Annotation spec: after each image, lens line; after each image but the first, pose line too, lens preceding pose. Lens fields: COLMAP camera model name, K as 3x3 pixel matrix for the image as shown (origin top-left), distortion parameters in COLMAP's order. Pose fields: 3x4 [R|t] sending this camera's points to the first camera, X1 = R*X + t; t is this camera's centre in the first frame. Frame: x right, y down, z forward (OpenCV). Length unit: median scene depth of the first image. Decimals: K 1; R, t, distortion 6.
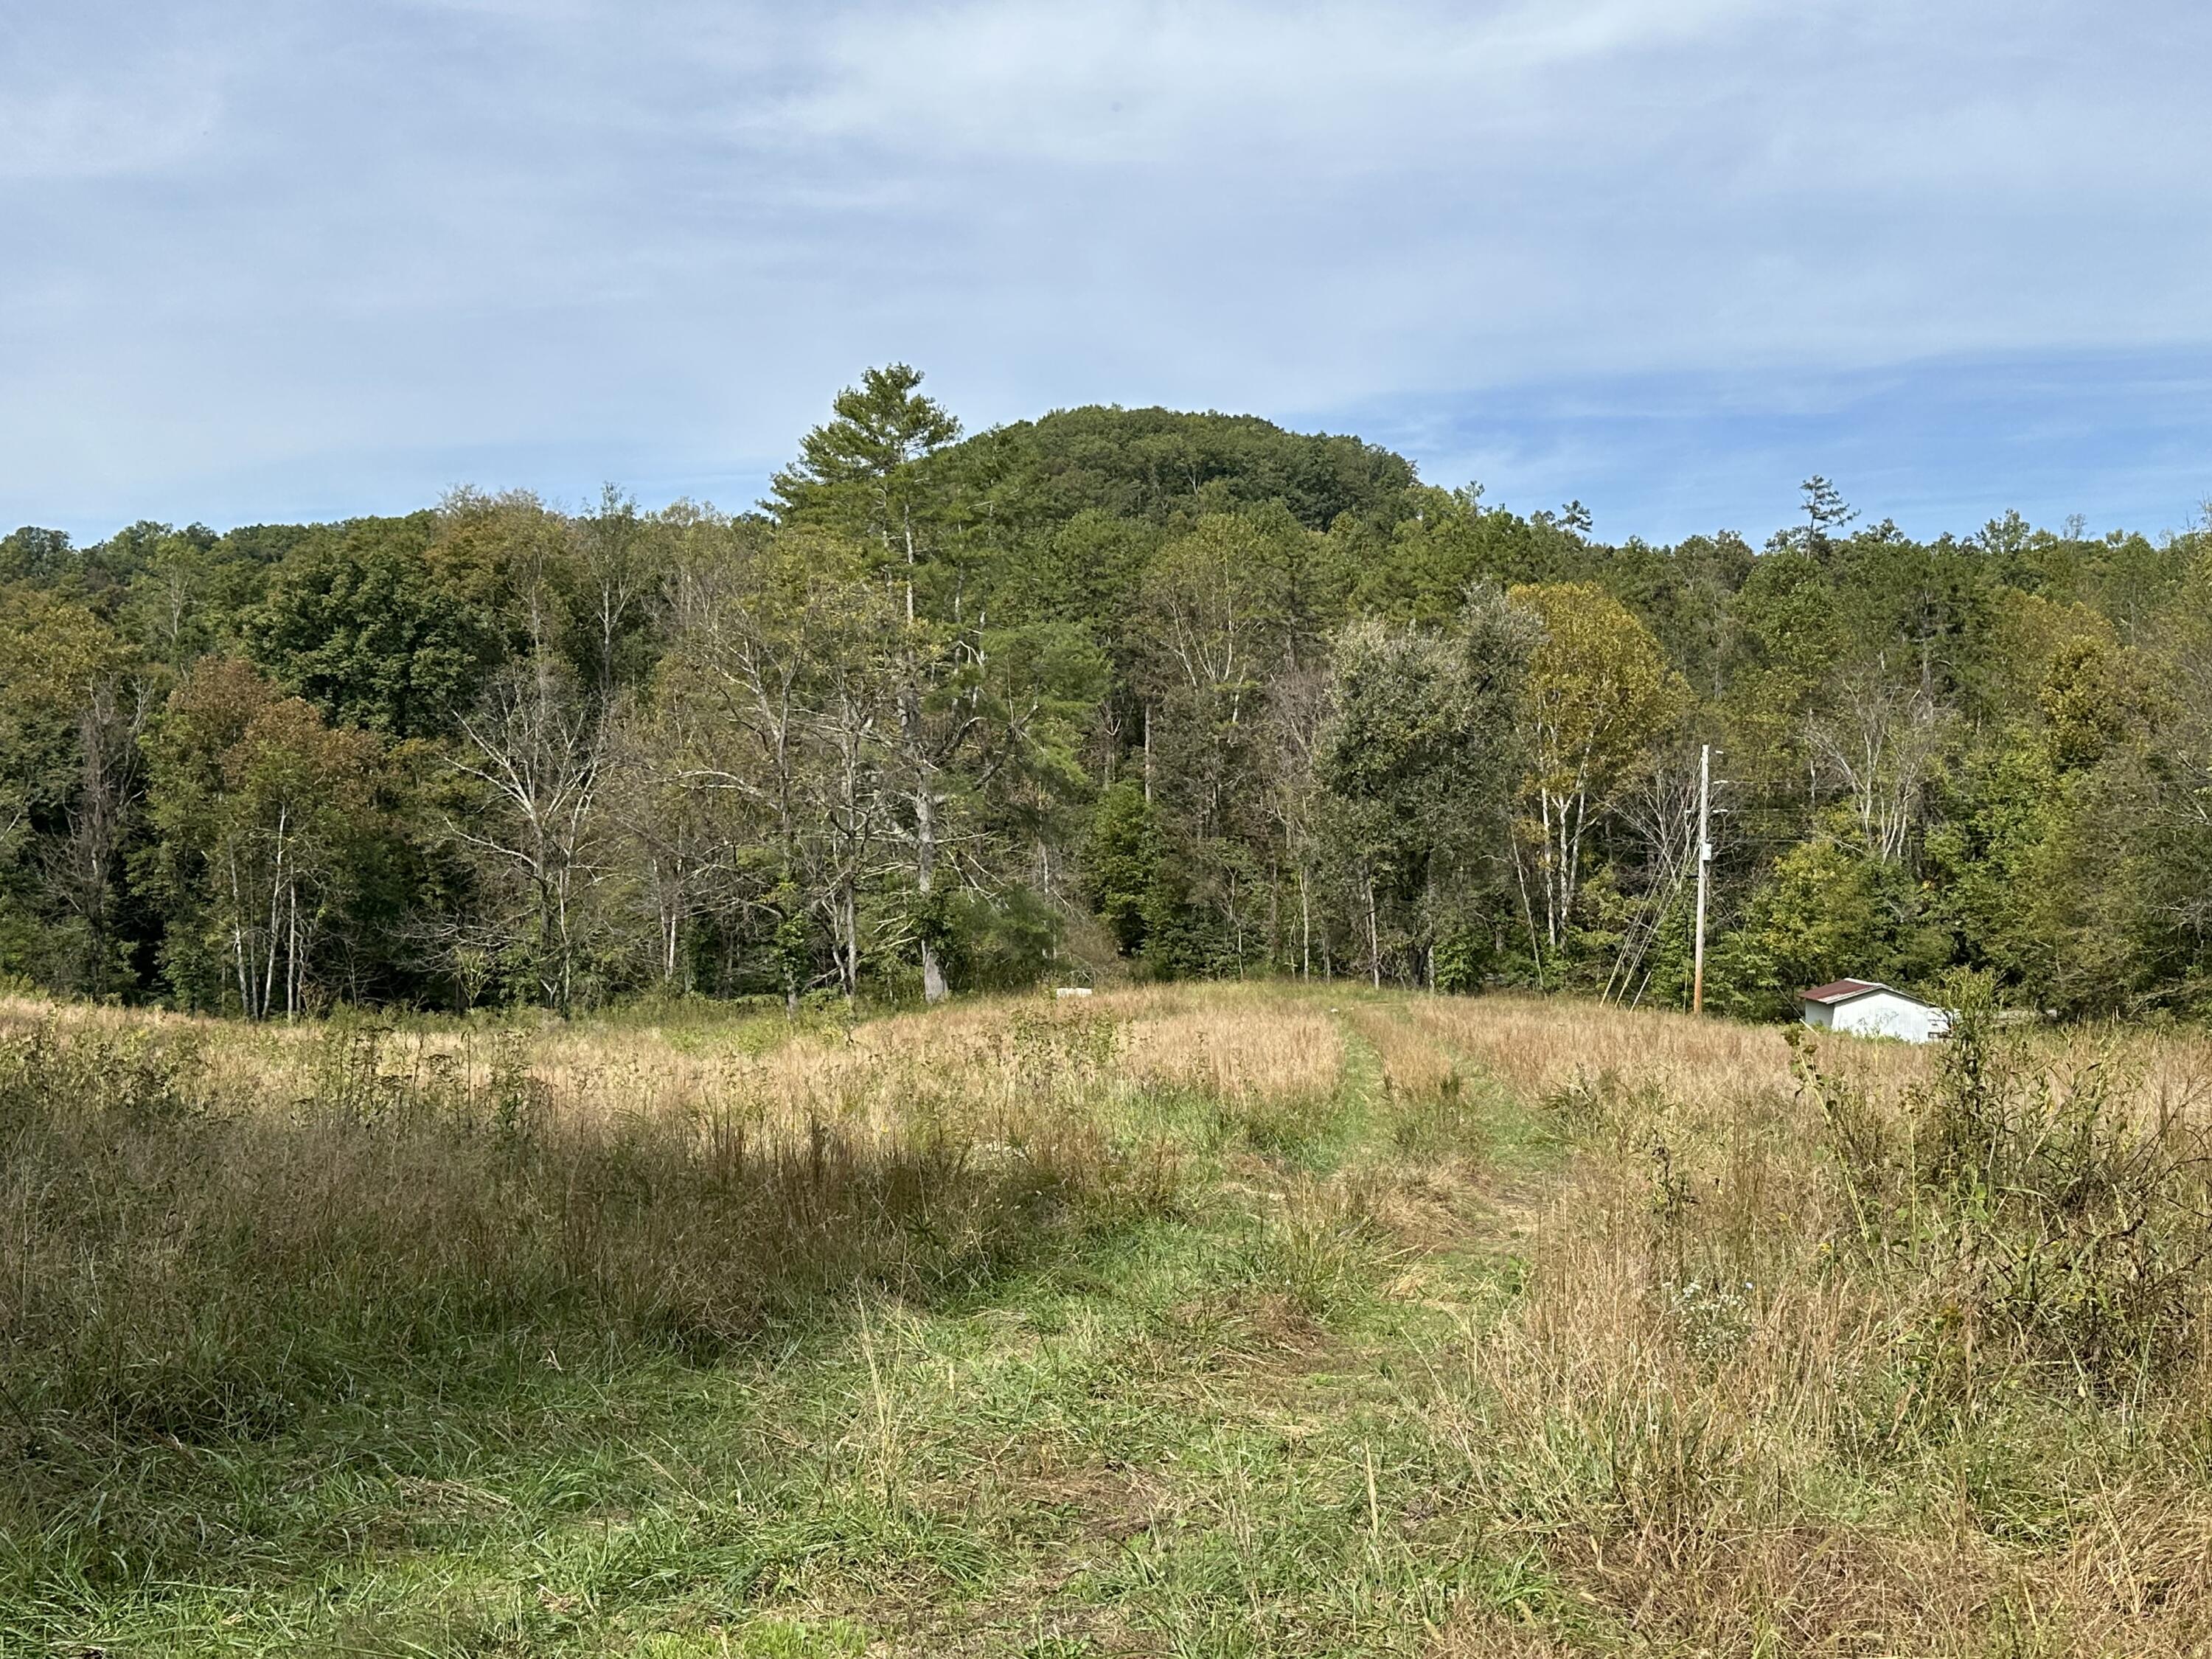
lens RADIAL K [[2509.9, 0, 1061.2], [0, 2509.9, 778.0], [0, 0, 1]] dist [0.096534, 0.000000]
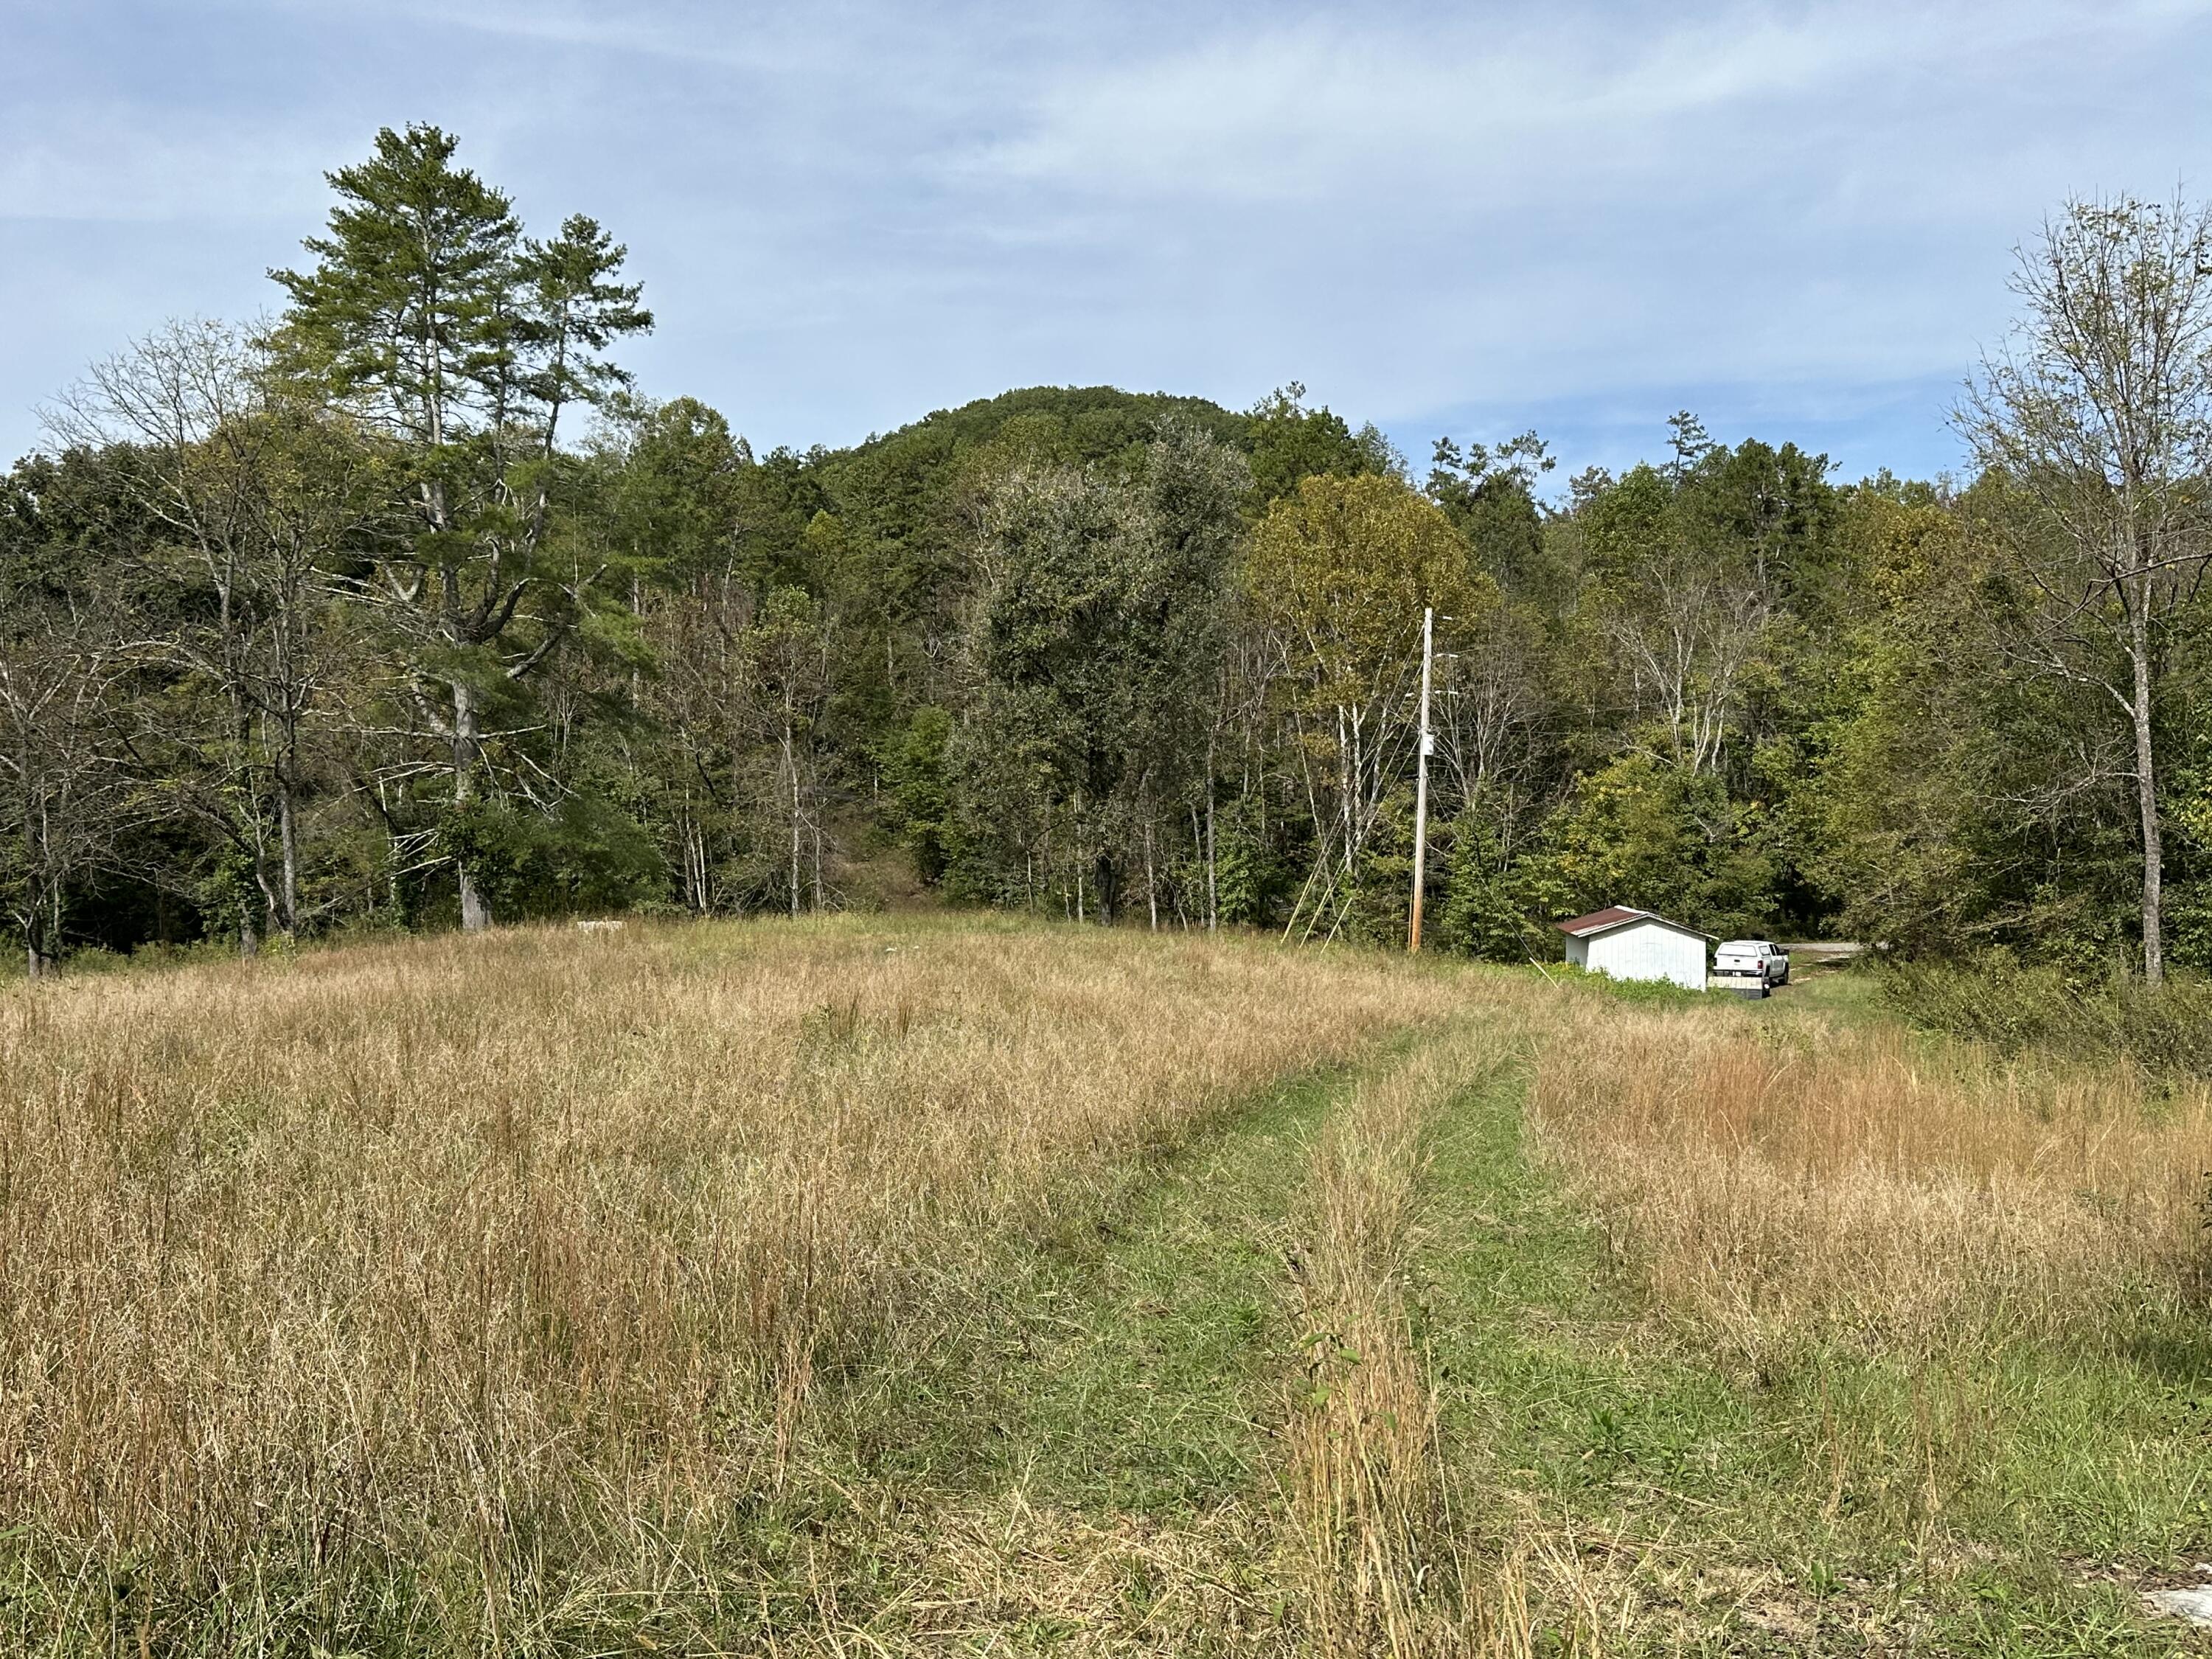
lens RADIAL K [[2037.4, 0, 1127.6], [0, 2037.4, 809.7], [0, 0, 1]] dist [0.067961, 0.000000]
pose [[0.999995, -0.000075, -0.003310, 0.122303], [0.000173, 0.999567, 0.029421, 0.022911], [0.003306, -0.029421, 0.999562, 0.274510]]
